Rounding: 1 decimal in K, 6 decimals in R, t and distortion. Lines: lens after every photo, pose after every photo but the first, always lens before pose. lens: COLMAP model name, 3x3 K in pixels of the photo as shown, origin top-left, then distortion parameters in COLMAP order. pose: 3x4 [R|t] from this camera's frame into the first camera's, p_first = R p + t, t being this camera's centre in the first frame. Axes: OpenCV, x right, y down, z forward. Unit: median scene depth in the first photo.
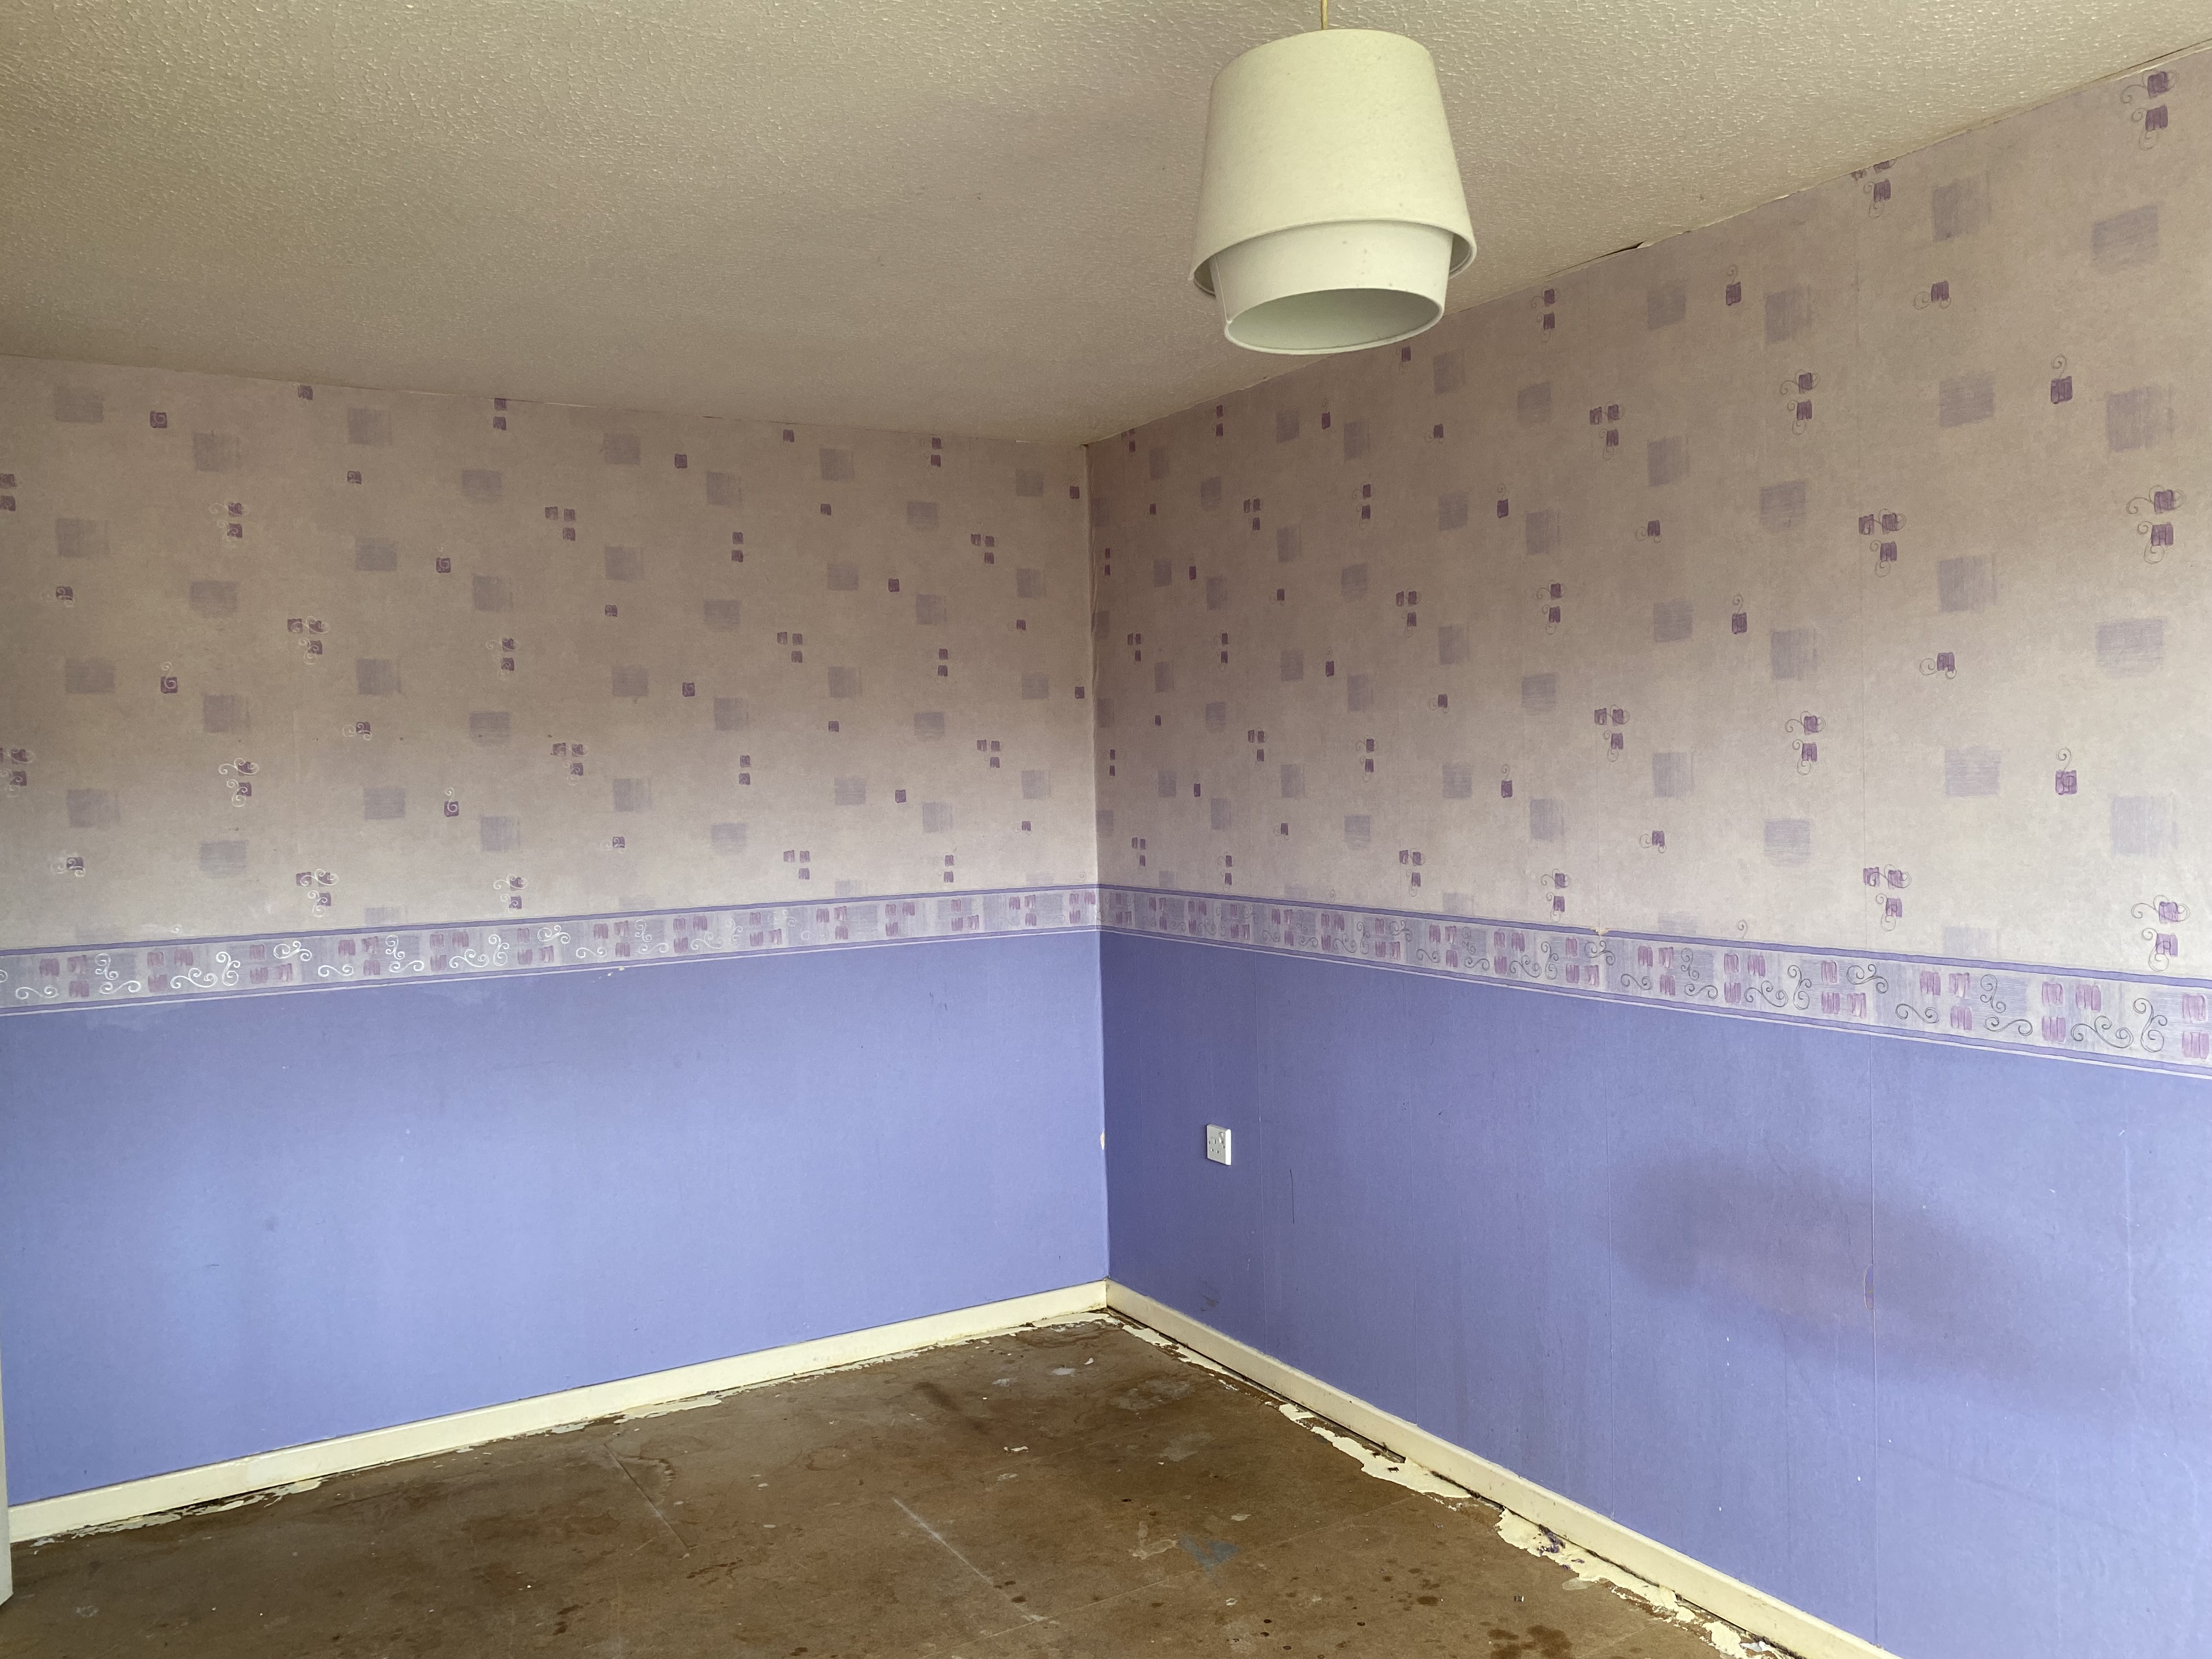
lens RADIAL K [[1685.9, 0, 1119.6], [0, 1685.9, 835.2], [0, 0, 1]] dist [0.057226, -0.059241]
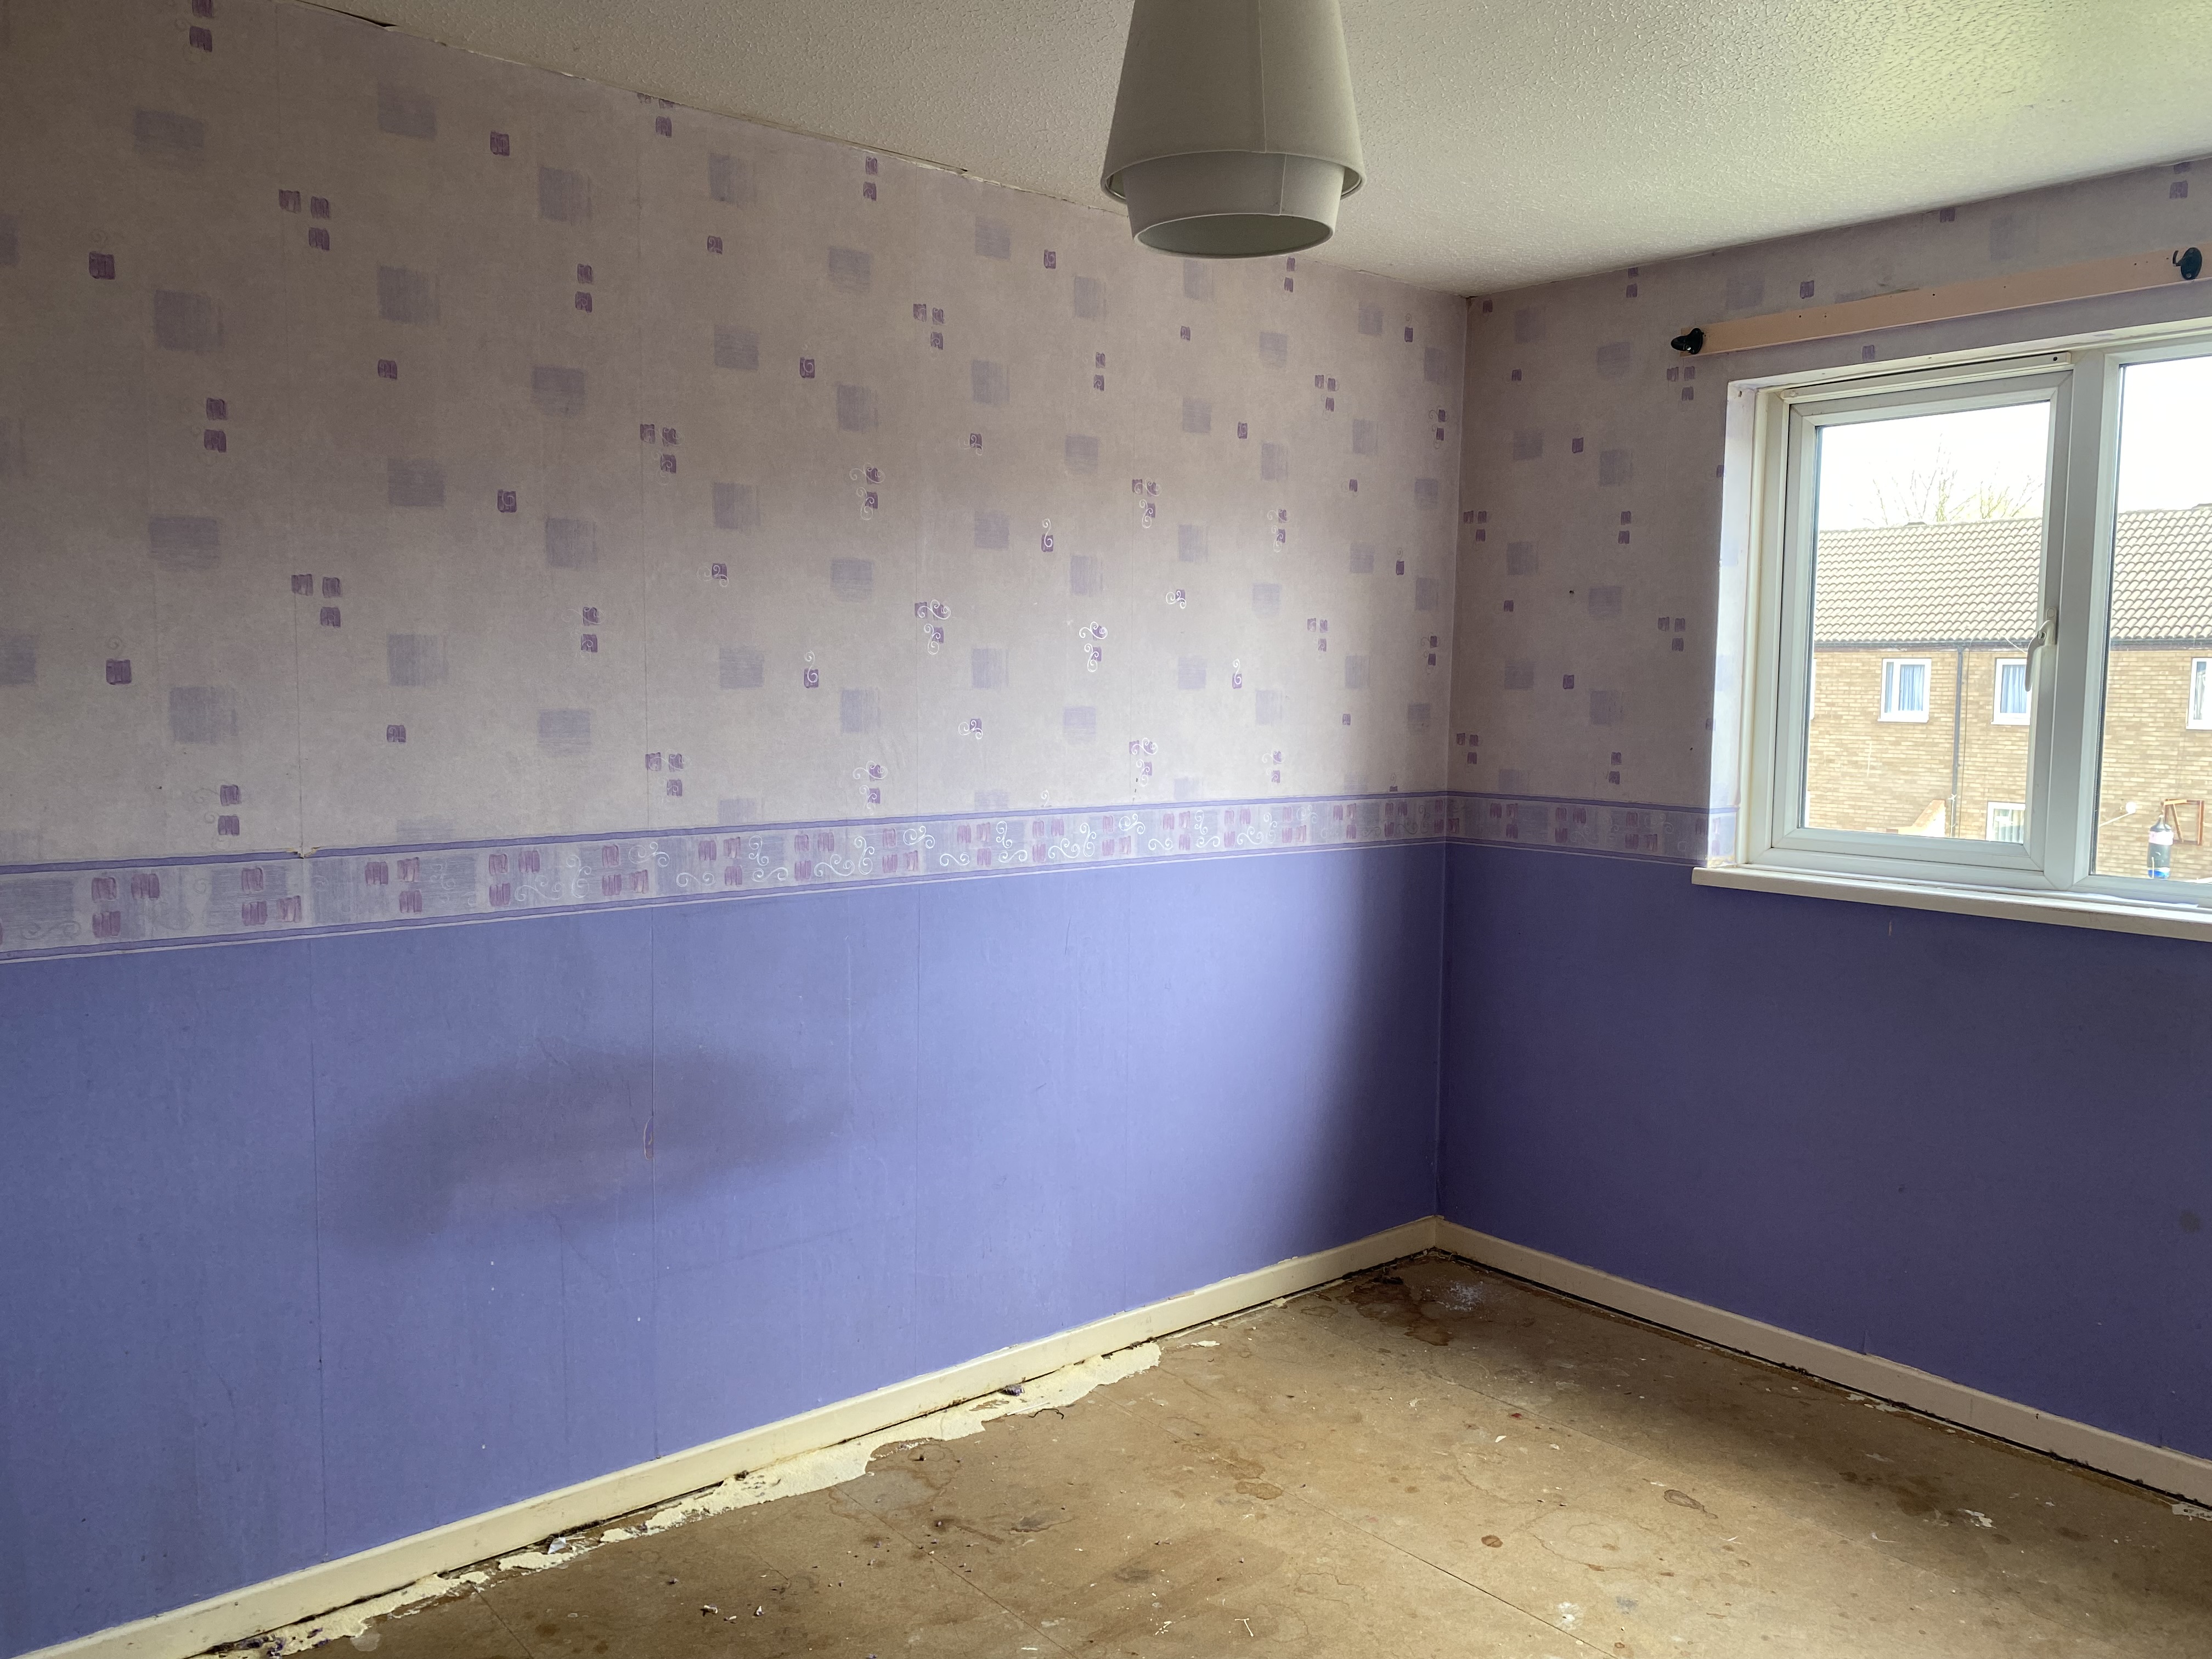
lens RADIAL K [[1685.9, 0, 1116.5], [0, 1685.9, 820.4], [0, 0, 1]] dist [0.057226, -0.059241]
pose [[-0.150527, -0.062345, 0.986638, -0.630267], [0.026781, 0.997386, 0.067110, -0.002637], [-0.988243, 0.036525, -0.148464, 0.816103]]
